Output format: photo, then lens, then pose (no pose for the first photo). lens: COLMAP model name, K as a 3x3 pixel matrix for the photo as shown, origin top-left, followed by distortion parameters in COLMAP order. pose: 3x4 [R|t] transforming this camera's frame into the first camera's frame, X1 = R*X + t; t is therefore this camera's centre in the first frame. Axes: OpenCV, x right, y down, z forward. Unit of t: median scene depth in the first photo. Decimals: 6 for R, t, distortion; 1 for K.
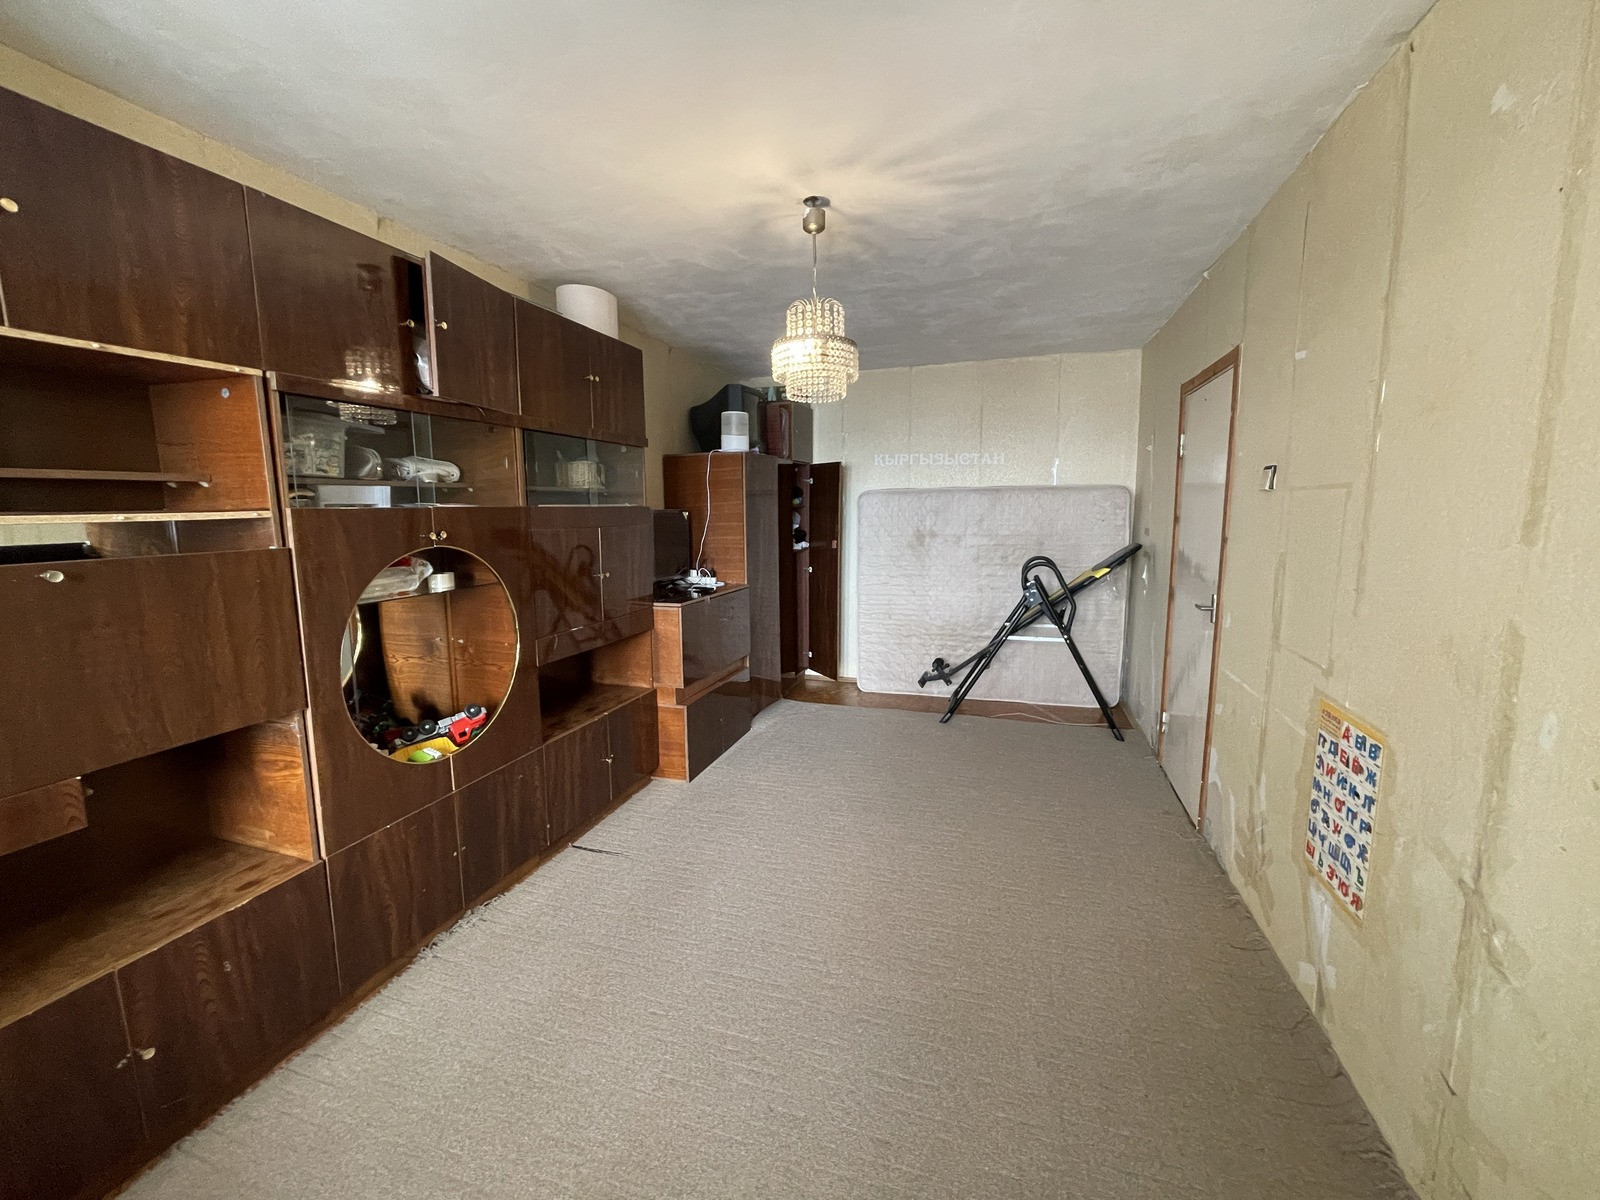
lens RADIAL K [[650.9, 0, 800.5], [0, 650.9, 596.1], [0, 0, 1]] dist [-0.002890, 0.001077]
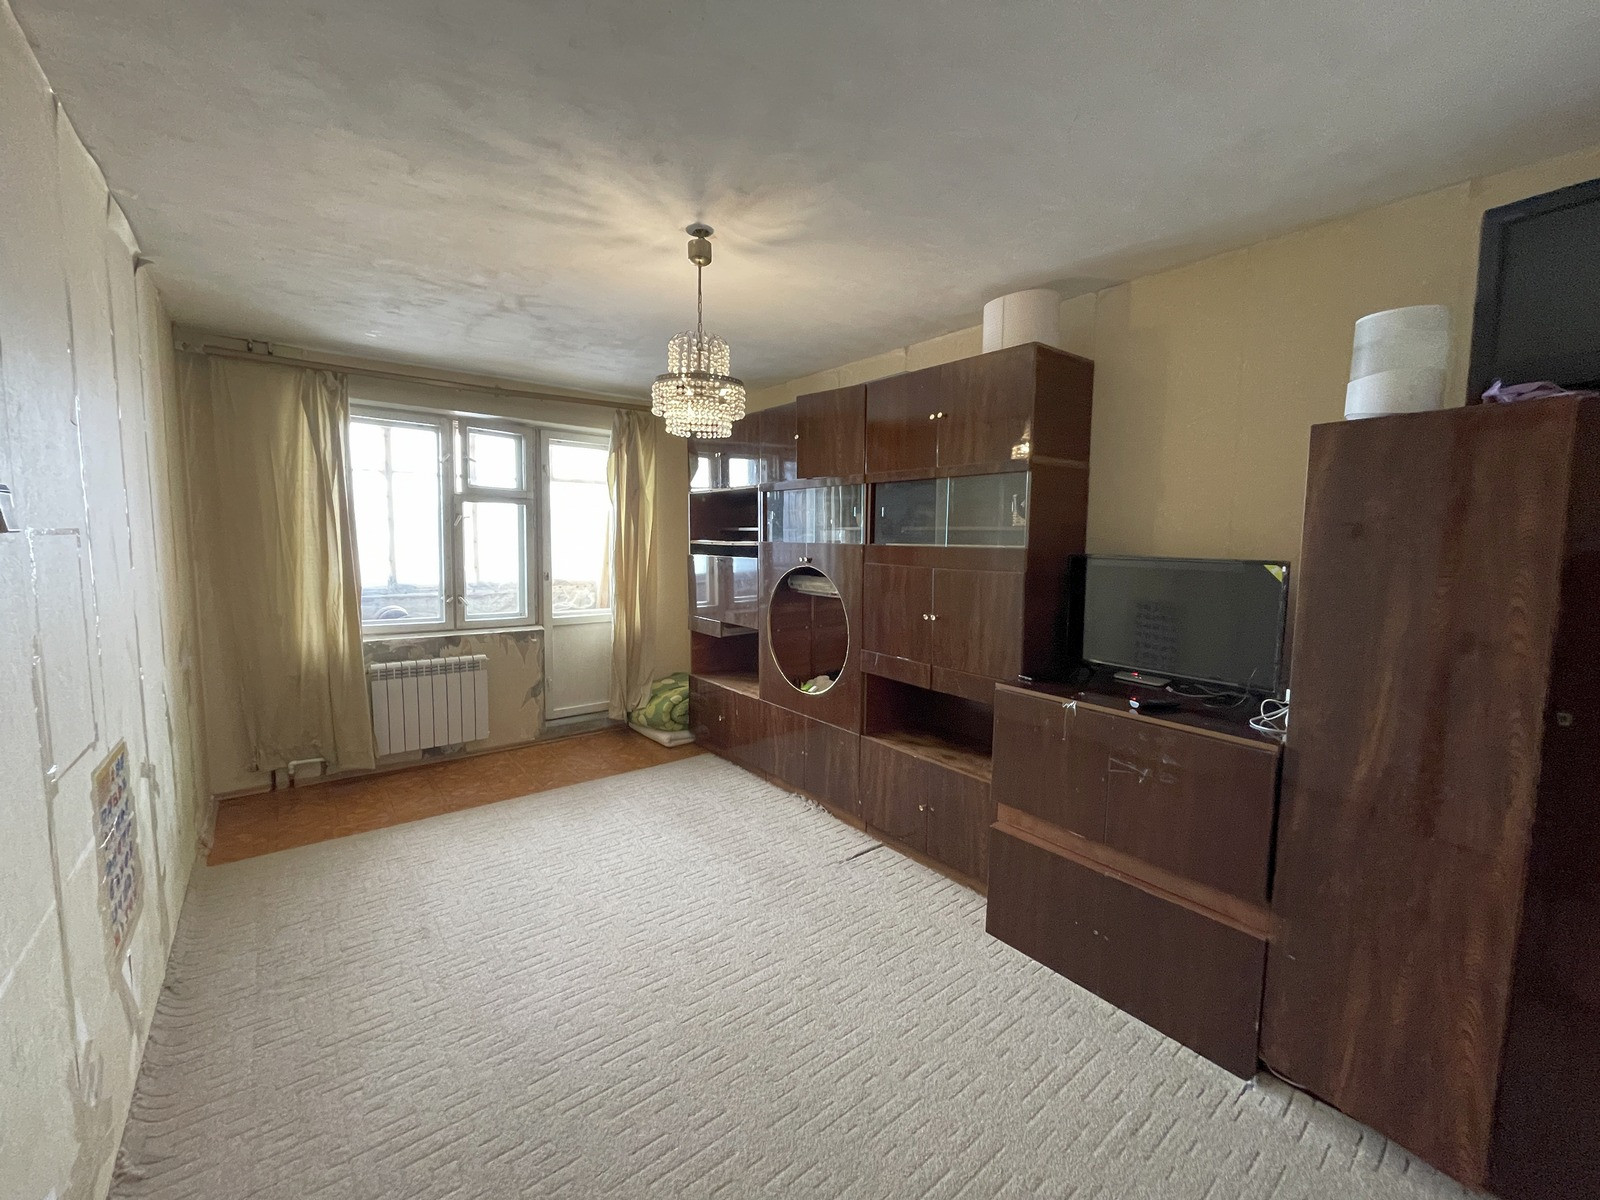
lens RADIAL K [[650.9, 0, 802.3], [0, 650.9, 597.6], [0, 0, 1]] dist [-0.002890, 0.001077]
pose [[-0.566253, 0.068002, -0.821421, 0.691971], [-0.126311, 0.977660, 0.168009, -0.228955], [0.814495, 0.198890, -0.545014, 1.586533]]
